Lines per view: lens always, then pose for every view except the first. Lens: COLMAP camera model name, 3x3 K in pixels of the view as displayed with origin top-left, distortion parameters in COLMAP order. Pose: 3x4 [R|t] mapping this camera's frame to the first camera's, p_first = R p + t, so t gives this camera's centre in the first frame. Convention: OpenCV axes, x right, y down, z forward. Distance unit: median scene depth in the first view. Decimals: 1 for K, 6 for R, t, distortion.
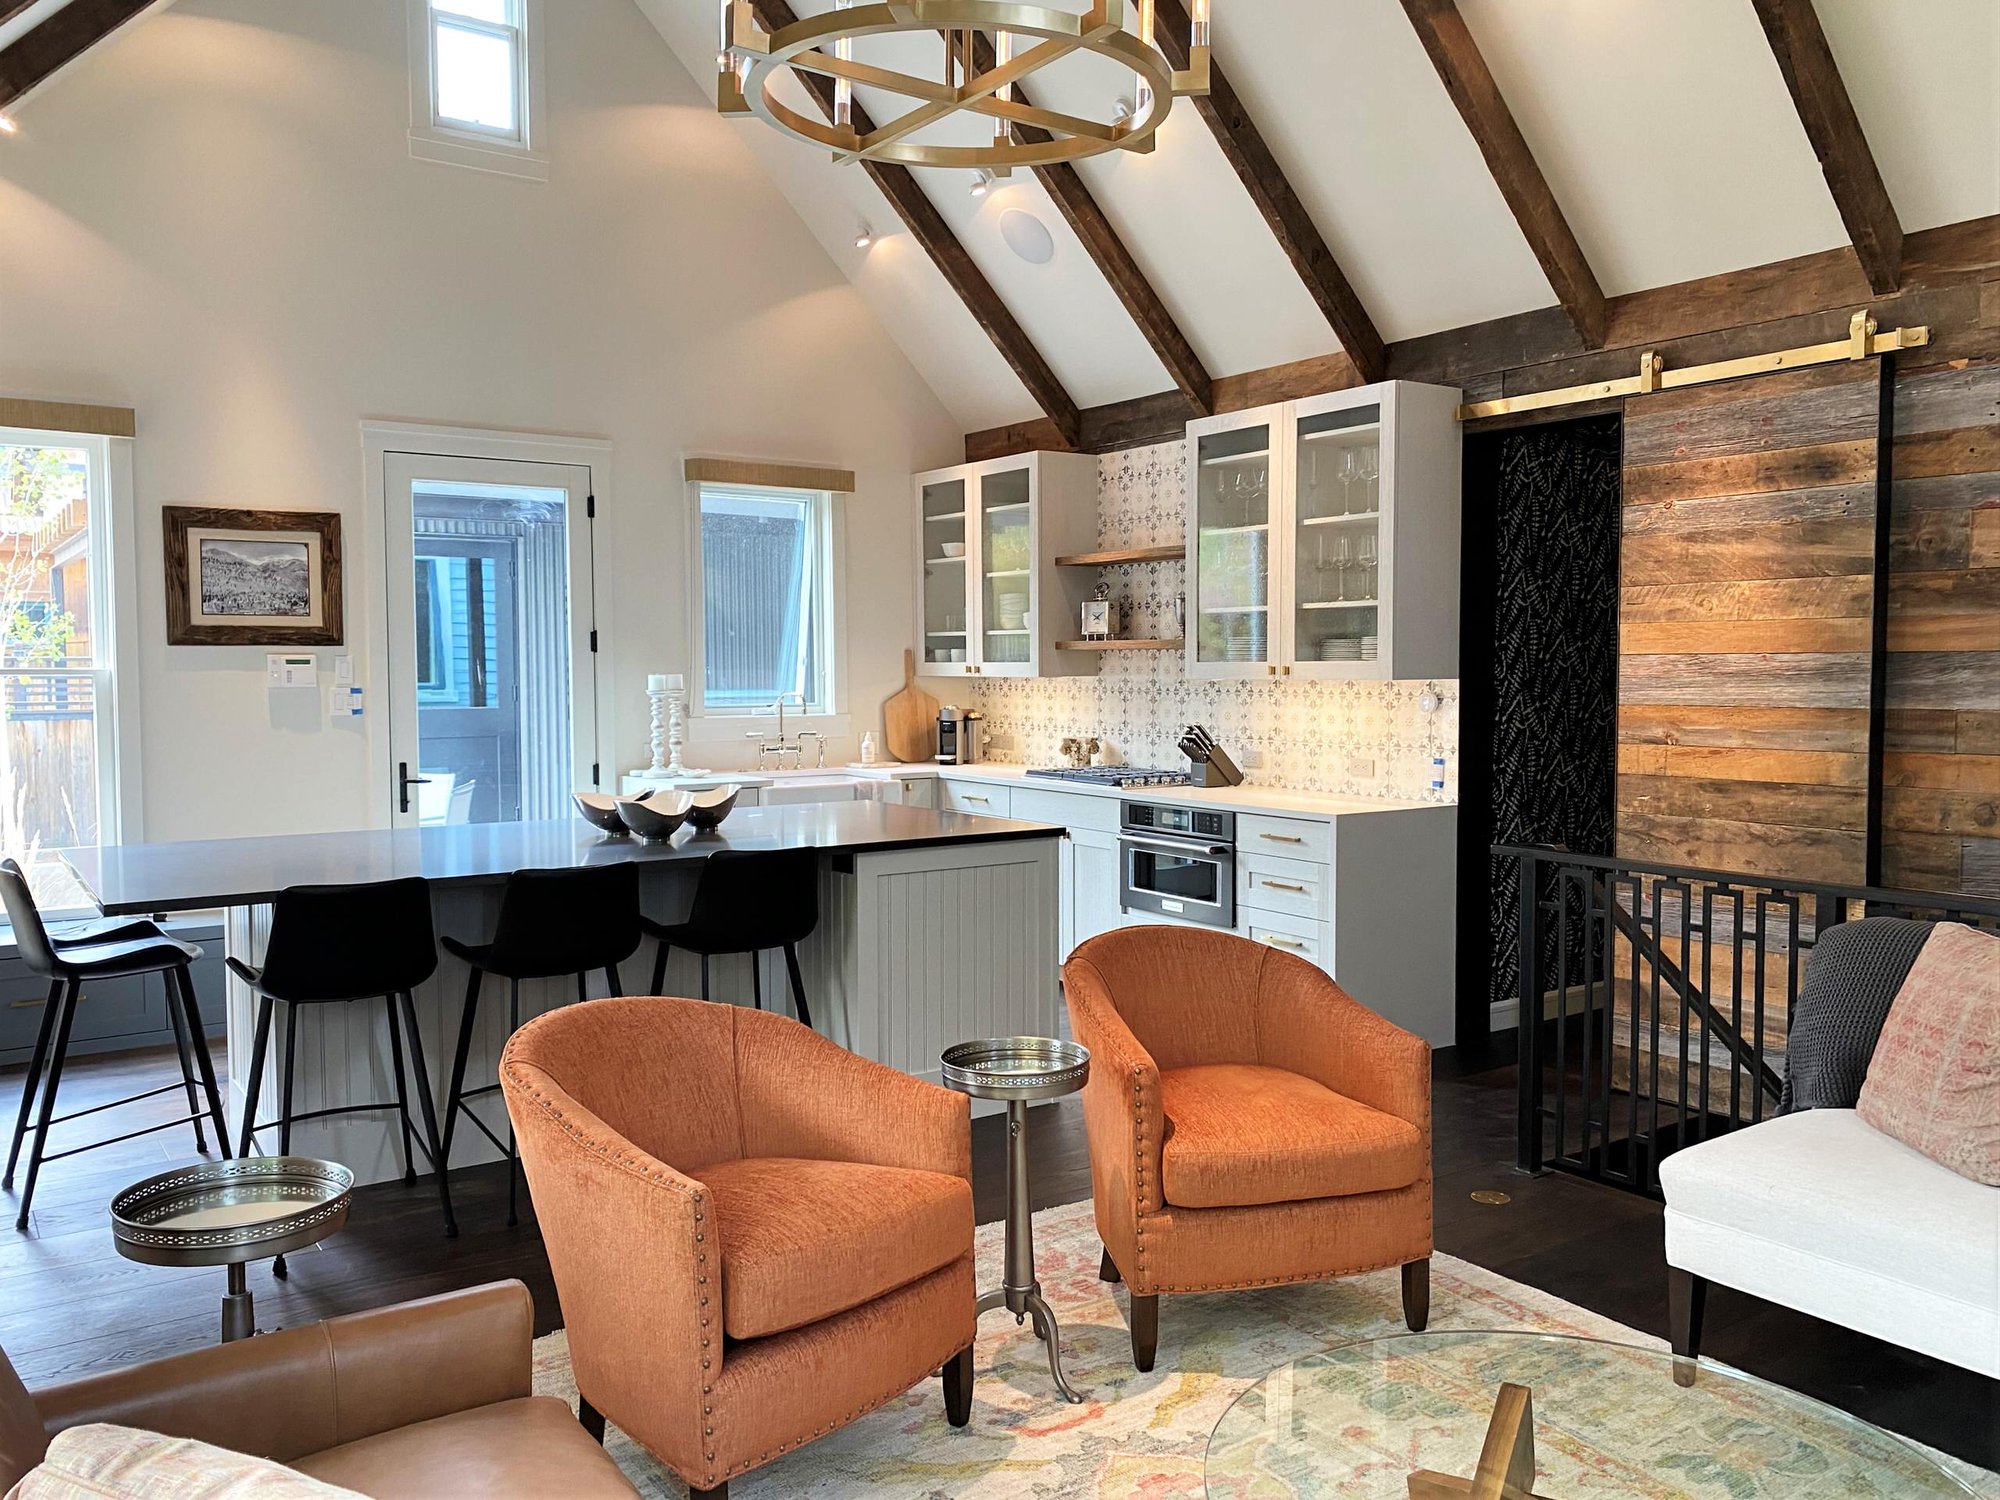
lens RADIAL K [[1557.7, 0, 989.8], [0, 1557.7, 740.5], [0, 0, 1]] dist [0.028827, -0.031816]
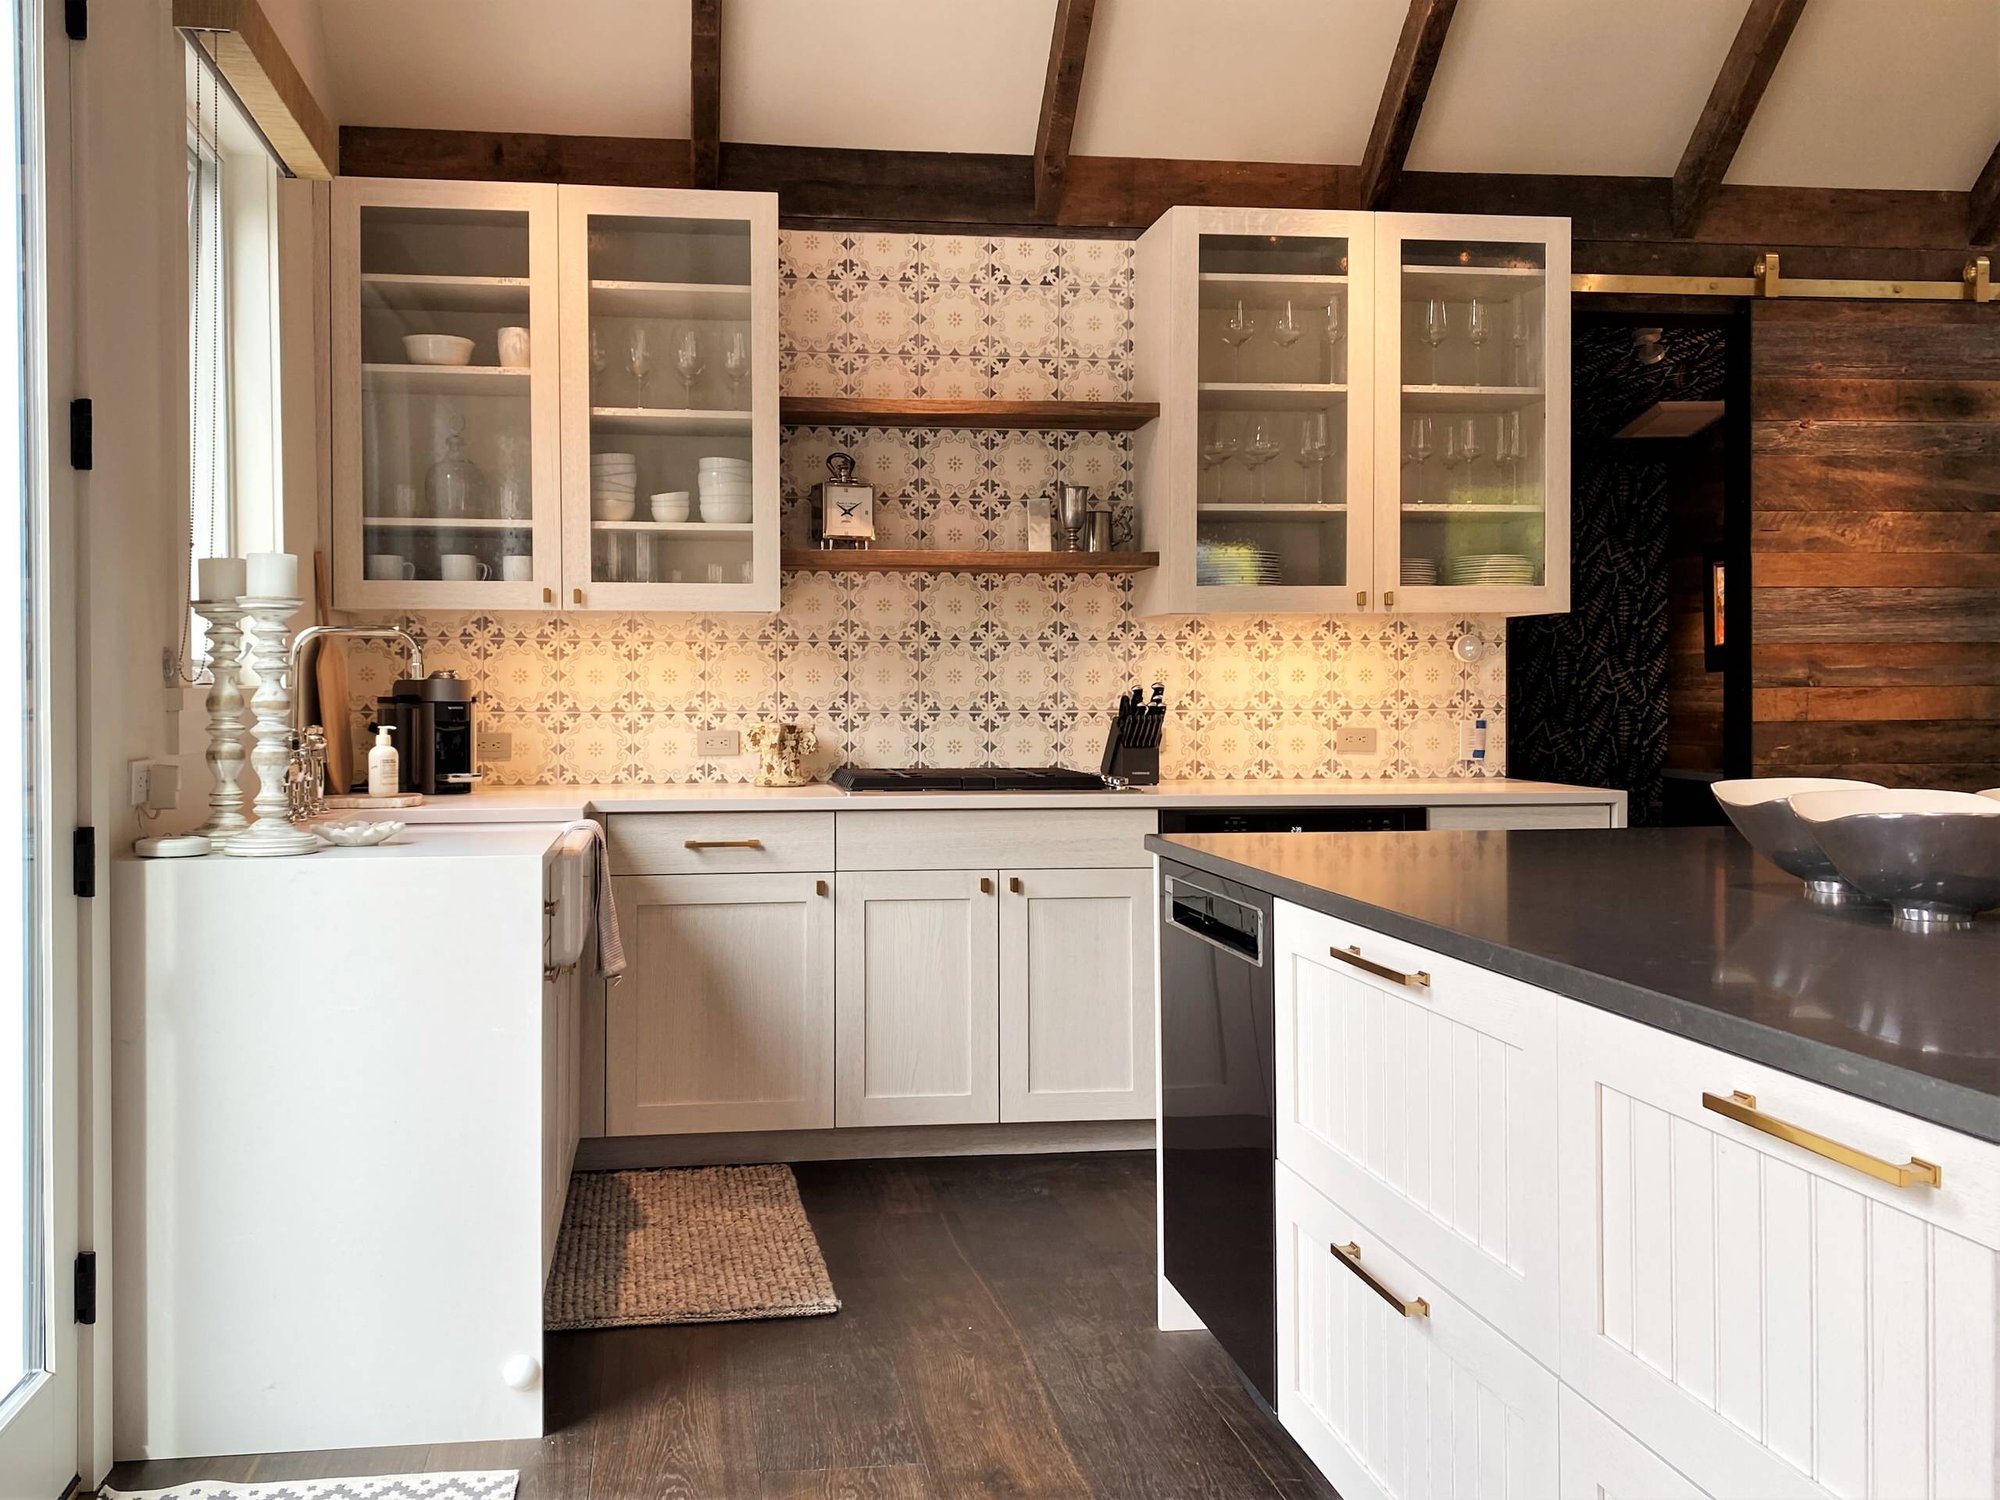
lens RADIAL K [[1690.3, 0, 895.6], [0, 1690.3, 712.7], [0, 0, 1]] dist [0.089166, -0.105225]
pose [[0.455133, -0.007321, 0.890393, -0.554414], [0.046659, 0.998788, -0.015638, 0.006901], [-0.889200, 0.048662, 0.454923, 0.806937]]
